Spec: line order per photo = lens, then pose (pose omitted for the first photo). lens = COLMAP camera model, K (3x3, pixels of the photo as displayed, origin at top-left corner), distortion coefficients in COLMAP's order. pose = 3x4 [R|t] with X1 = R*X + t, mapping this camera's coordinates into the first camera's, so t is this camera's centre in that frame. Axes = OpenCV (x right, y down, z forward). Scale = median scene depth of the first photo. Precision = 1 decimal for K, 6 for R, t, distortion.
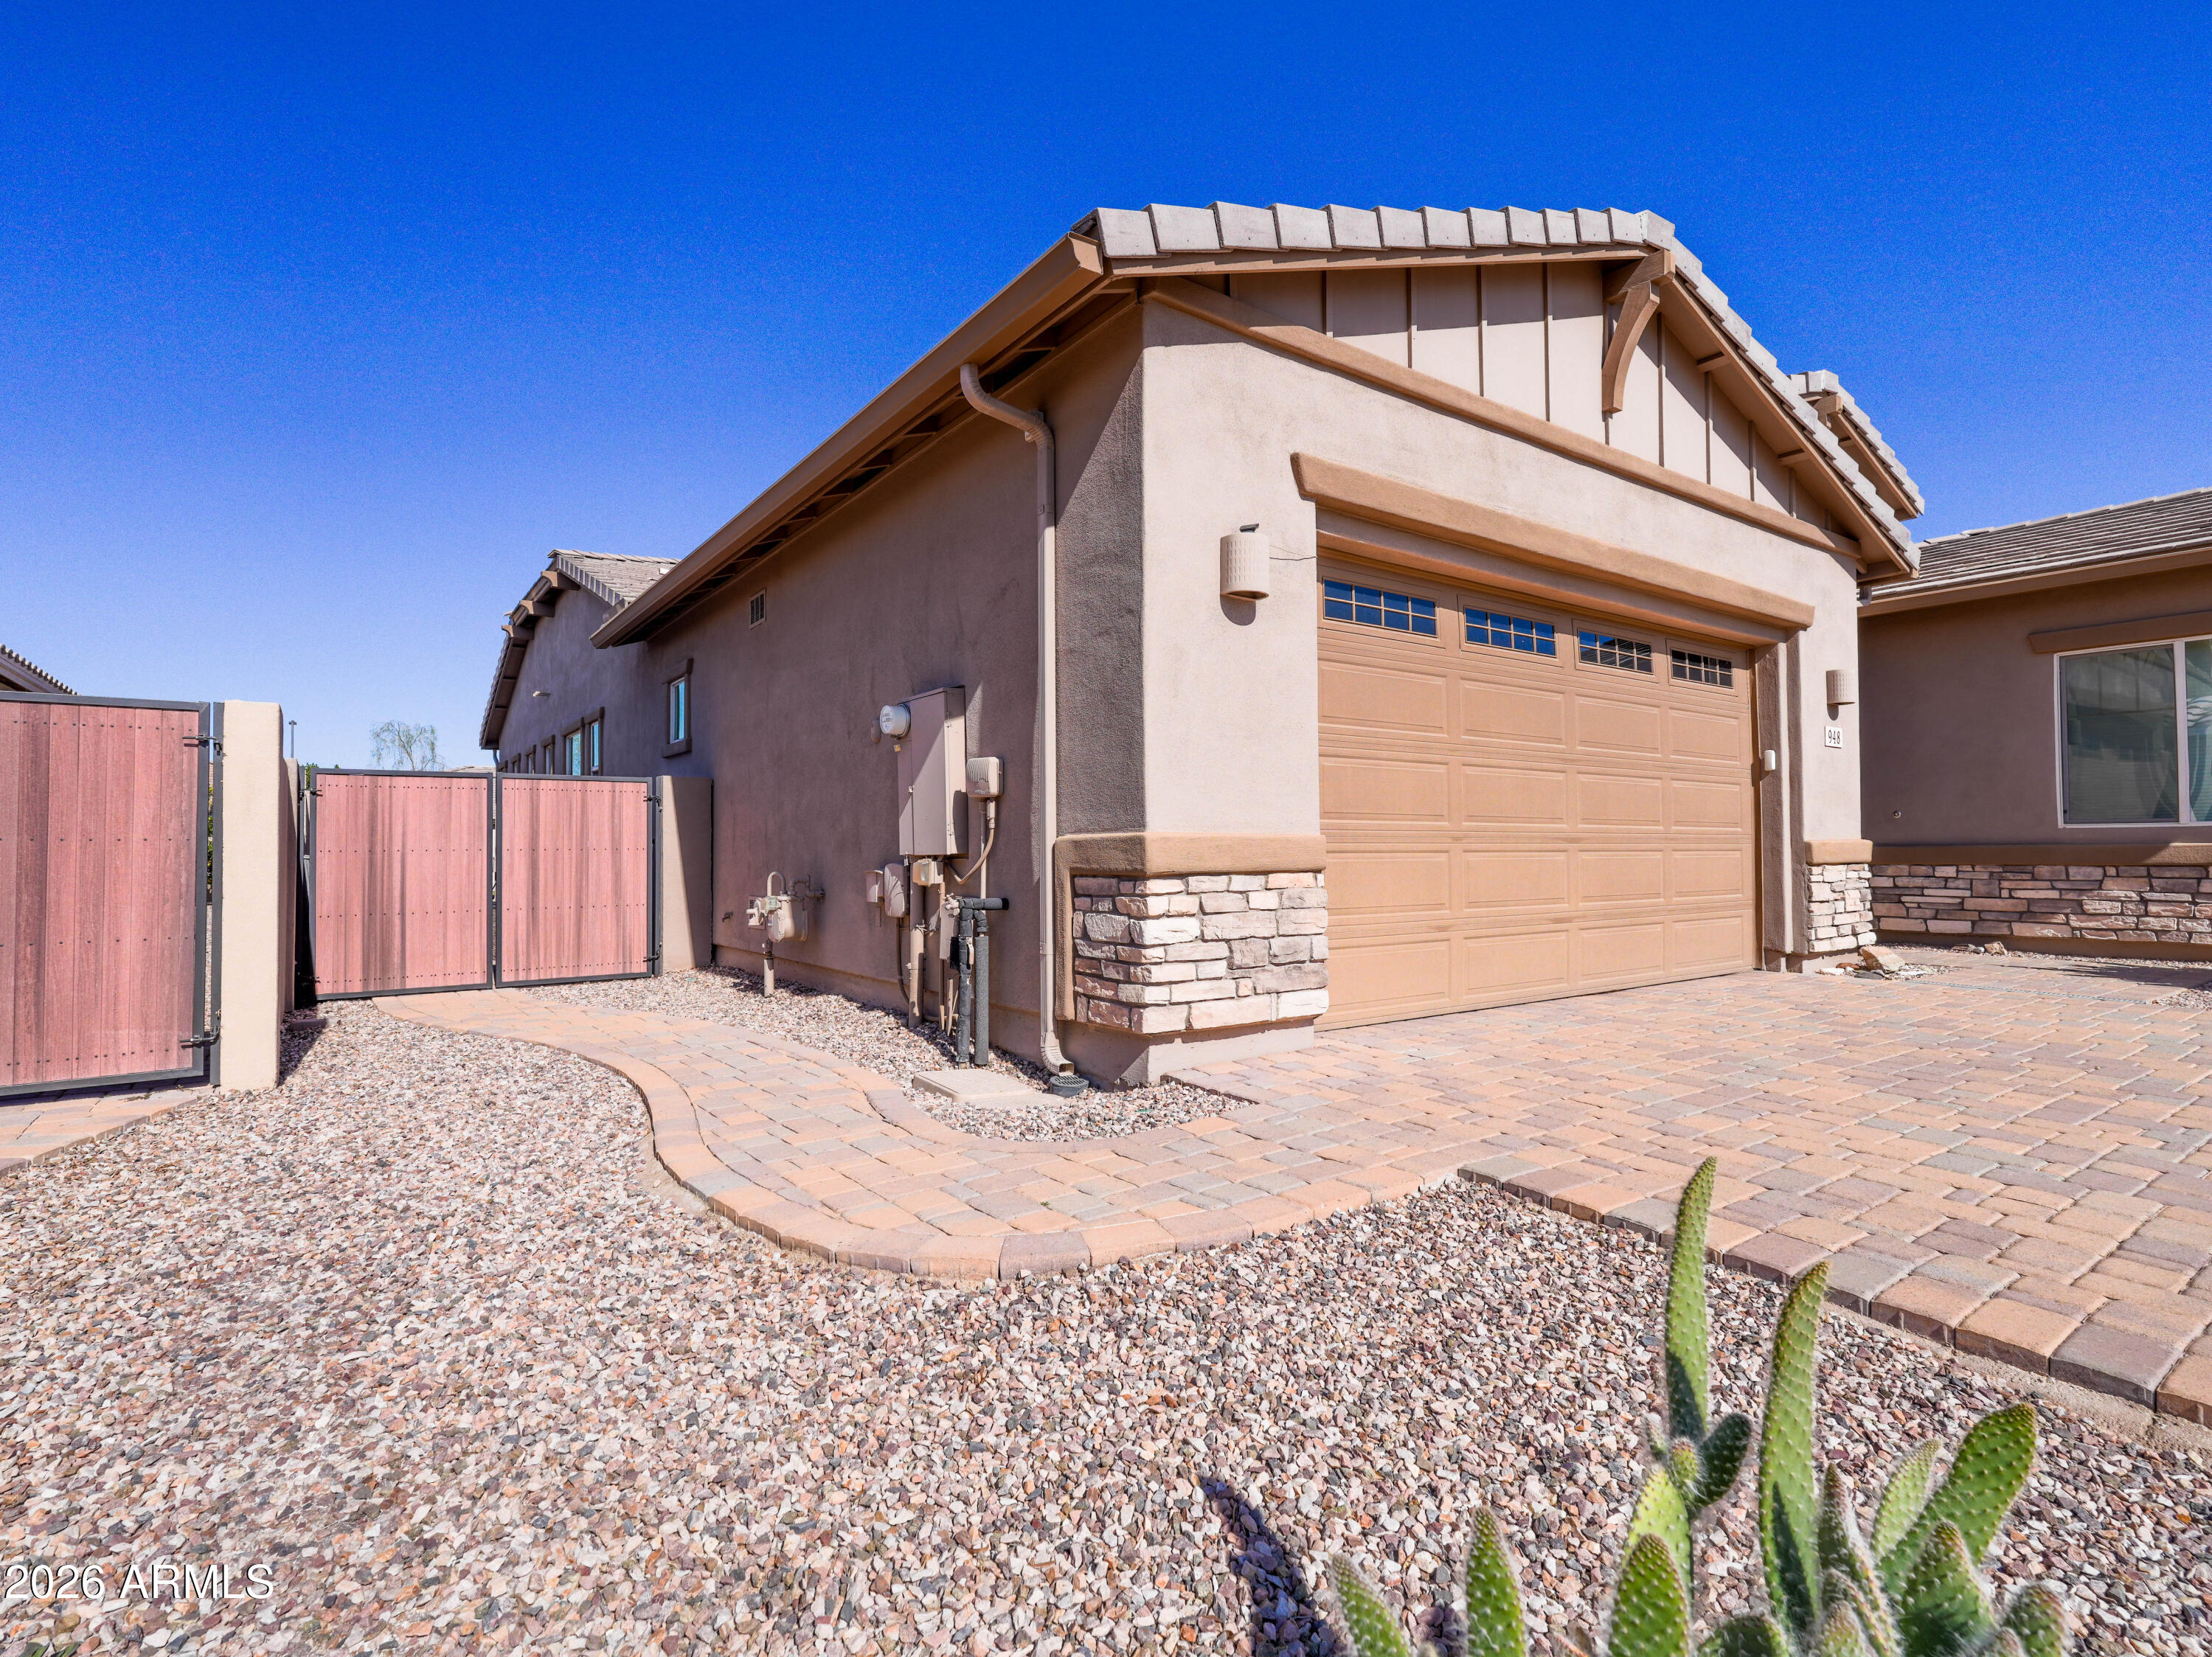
lens RADIAL K [[1093.7, 0, 1106.0], [0, 1093.7, 828.5], [0, 0, 1]] dist [-0.000548, 0.000230]
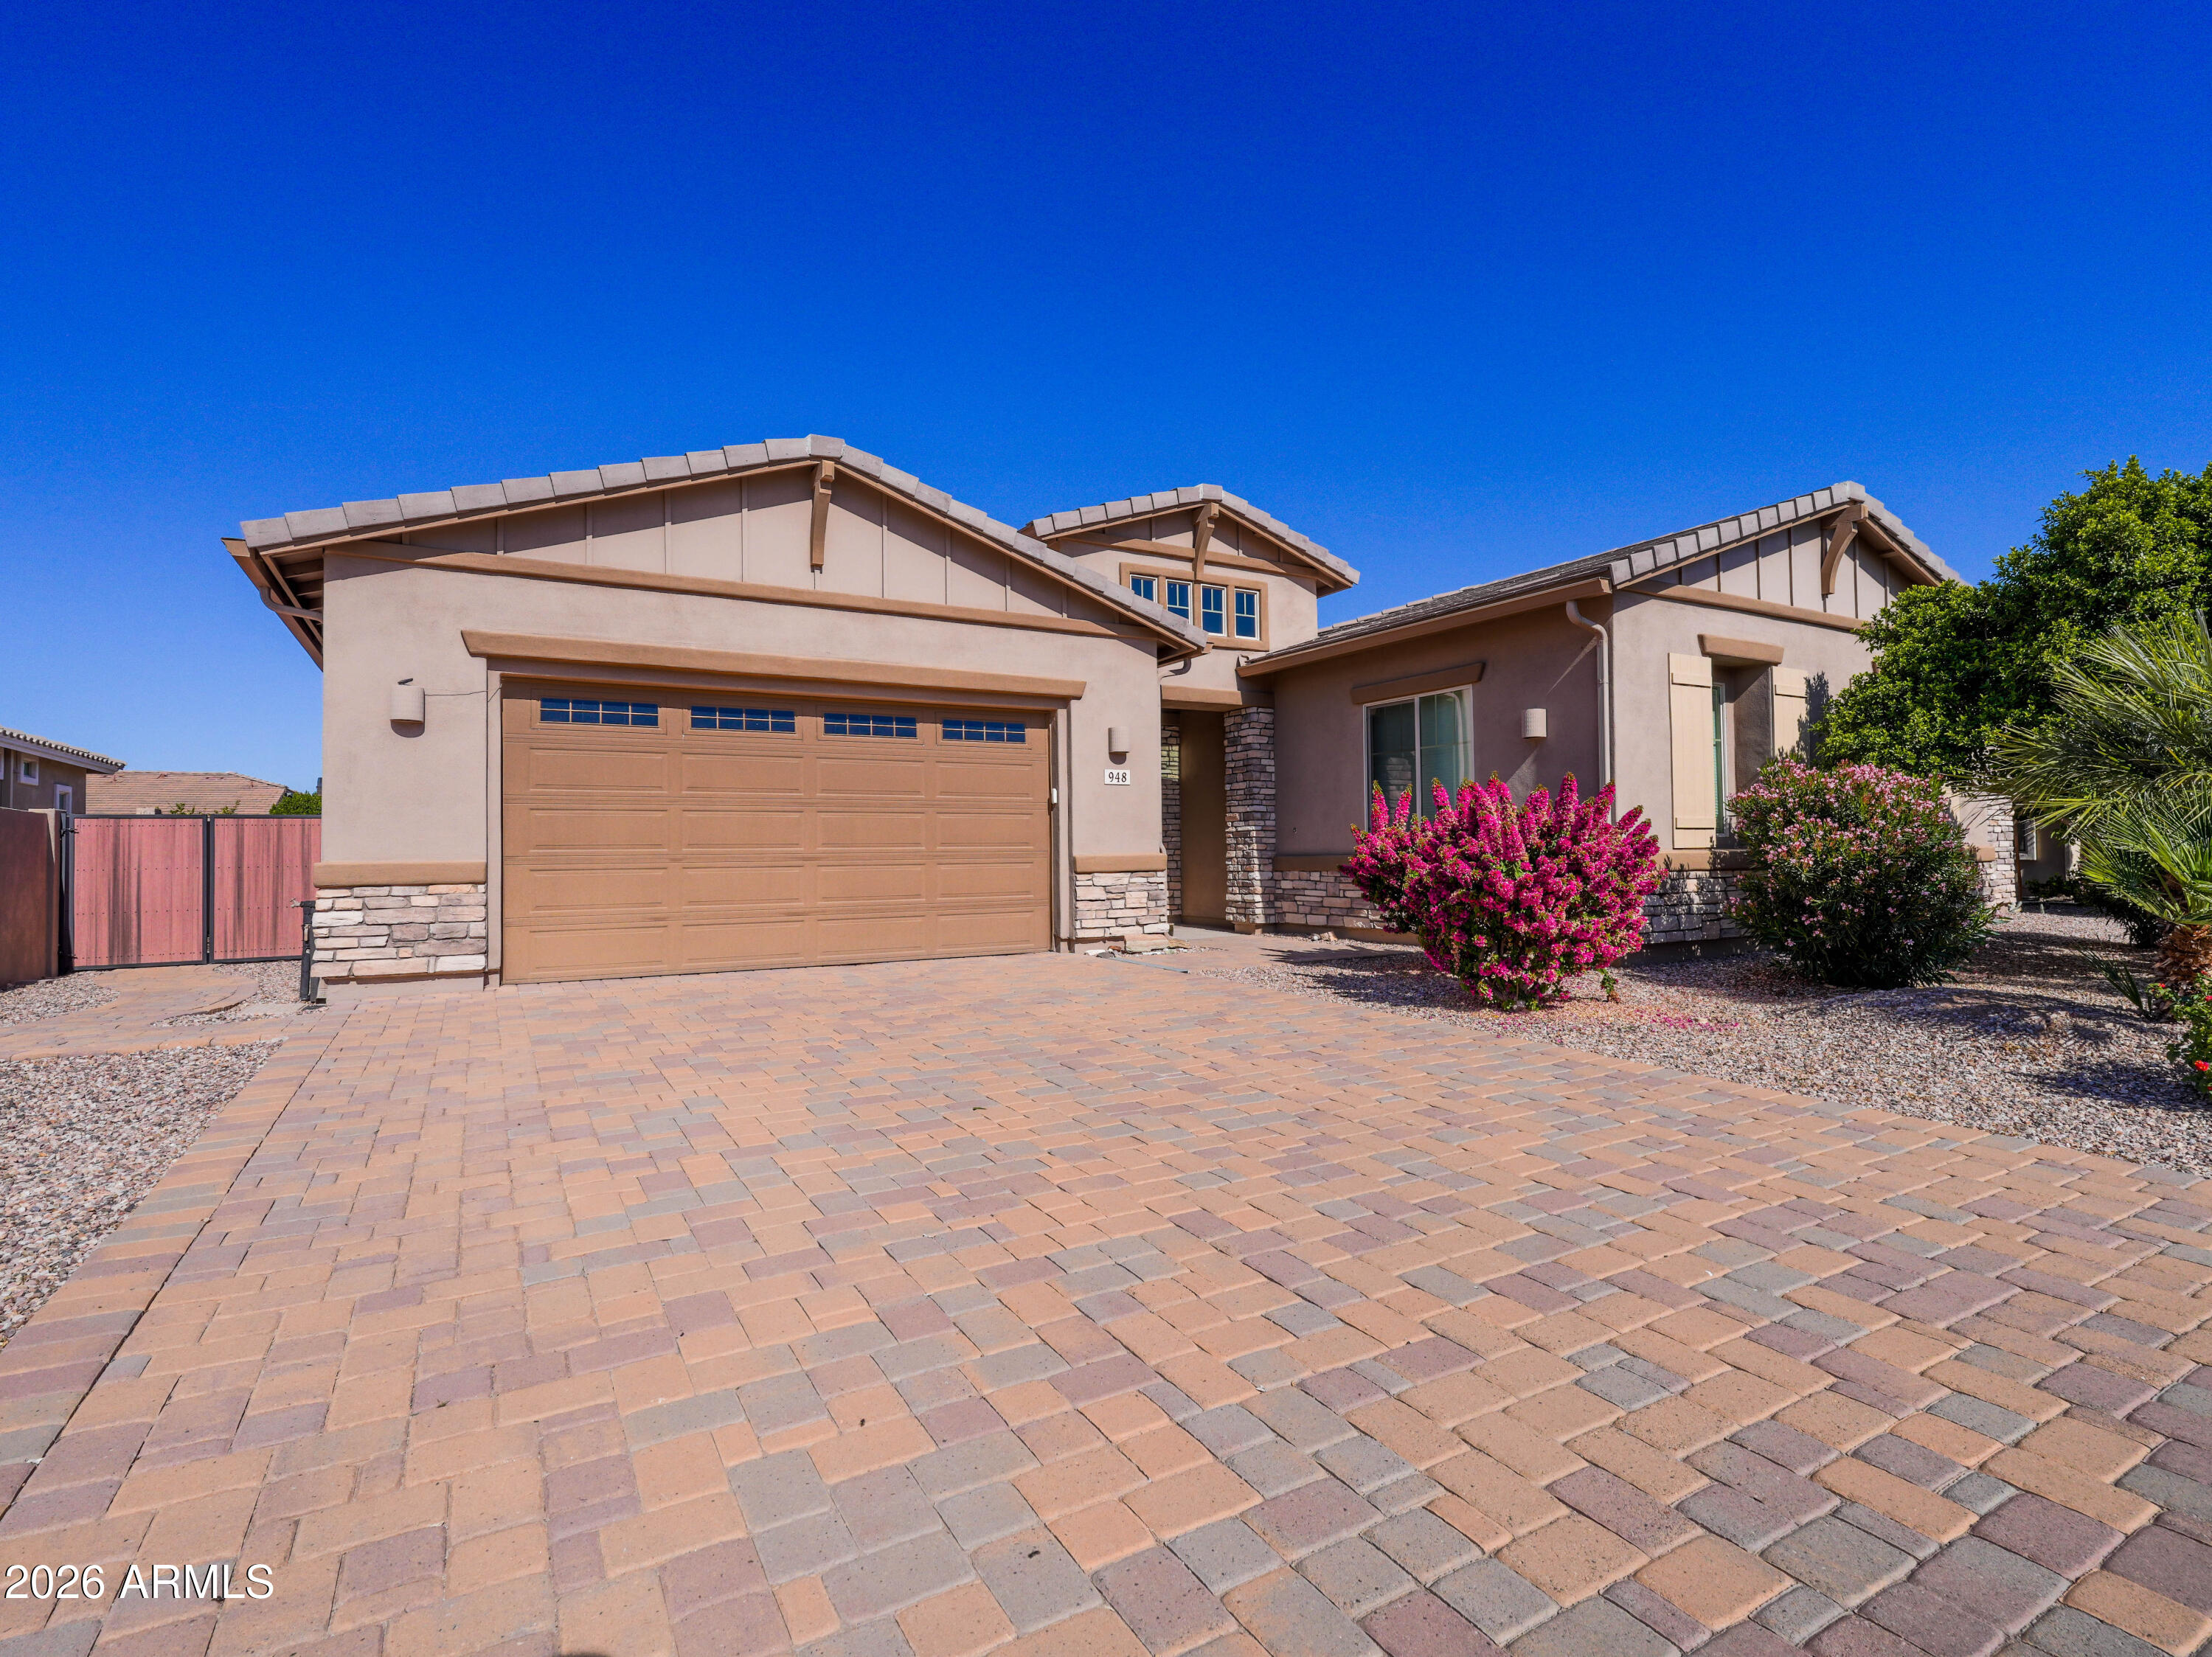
lens RADIAL K [[1093.7, 0, 1106.0], [0, 1093.7, 828.5], [0, 0, 1]] dist [-0.000548, 0.000230]
pose [[0.995387, -0.009805, -0.095444, 0.934535], [0.009691, 0.999952, -0.001664, -0.022817], [0.095456, 0.000731, 0.995433, -0.396687]]
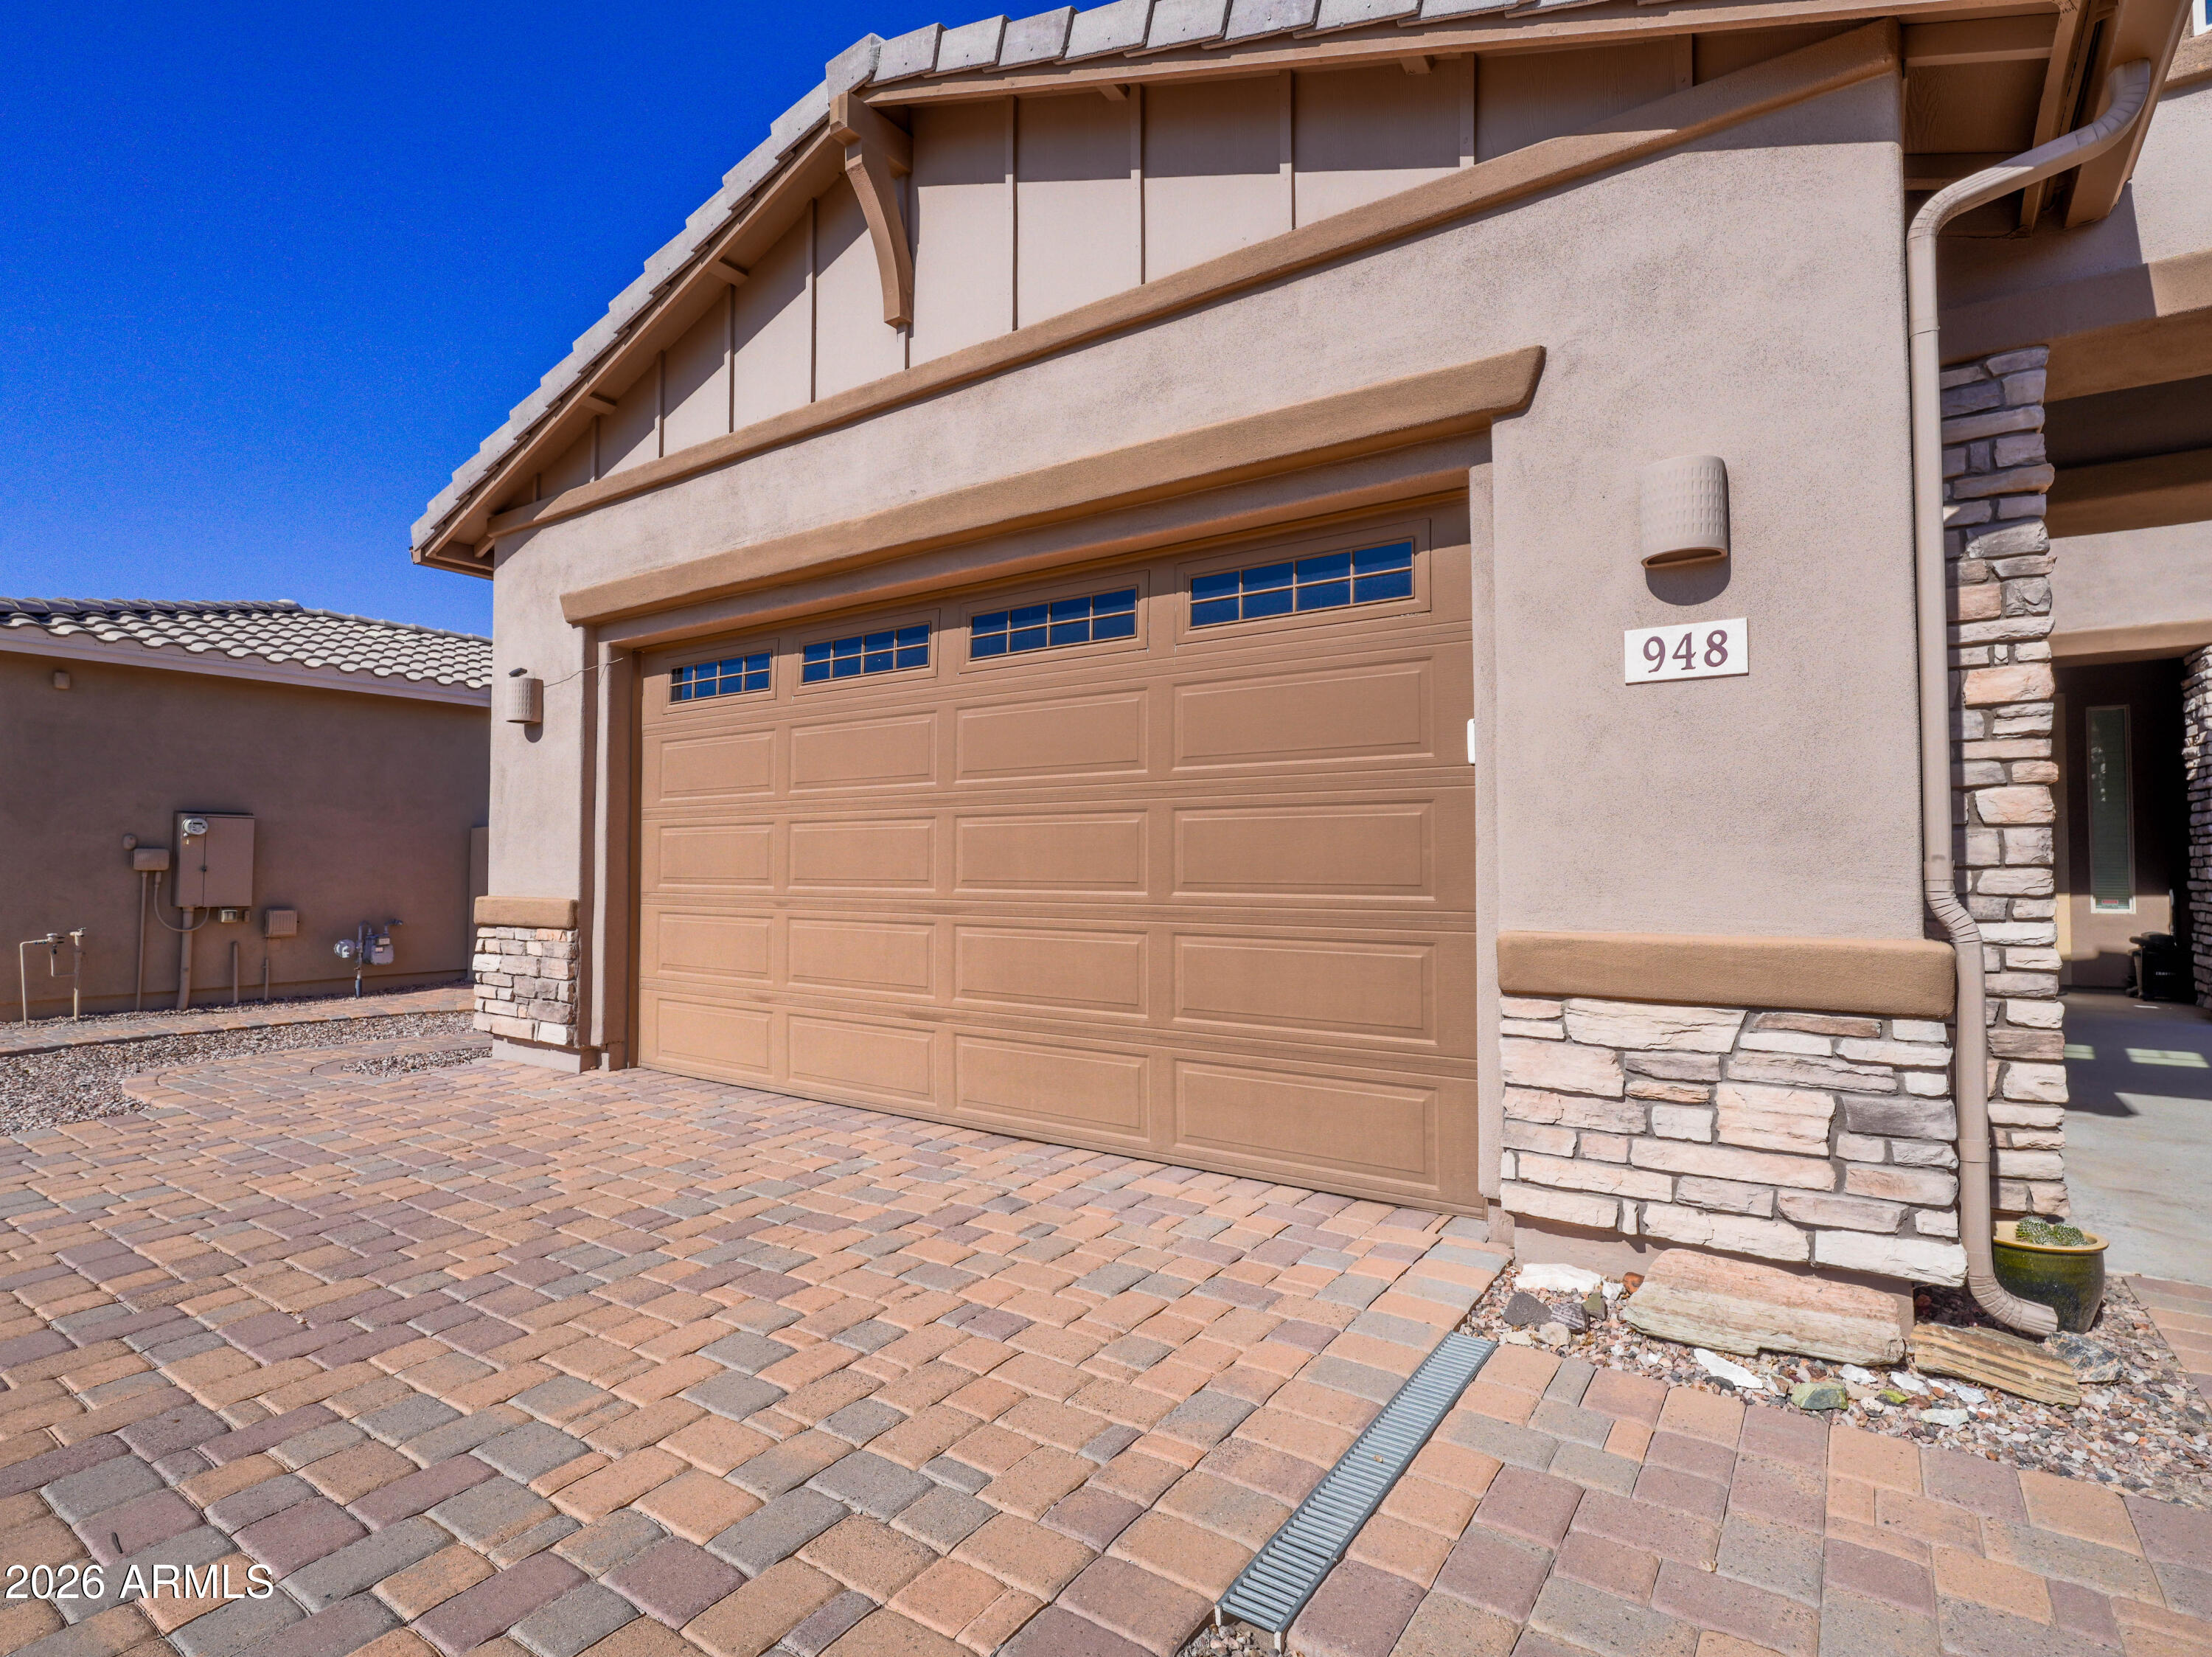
lens RADIAL K [[1093.9, 0, 1106.0], [0, 1093.9, 828.5], [0, 0, 1]] dist [-0.000548, 0.000230]
pose [[0.338456, -0.026303, -0.940615, 1.128710], [0.019848, 0.999586, -0.020810, -0.025803], [0.940773, -0.011626, 0.338838, 0.835738]]
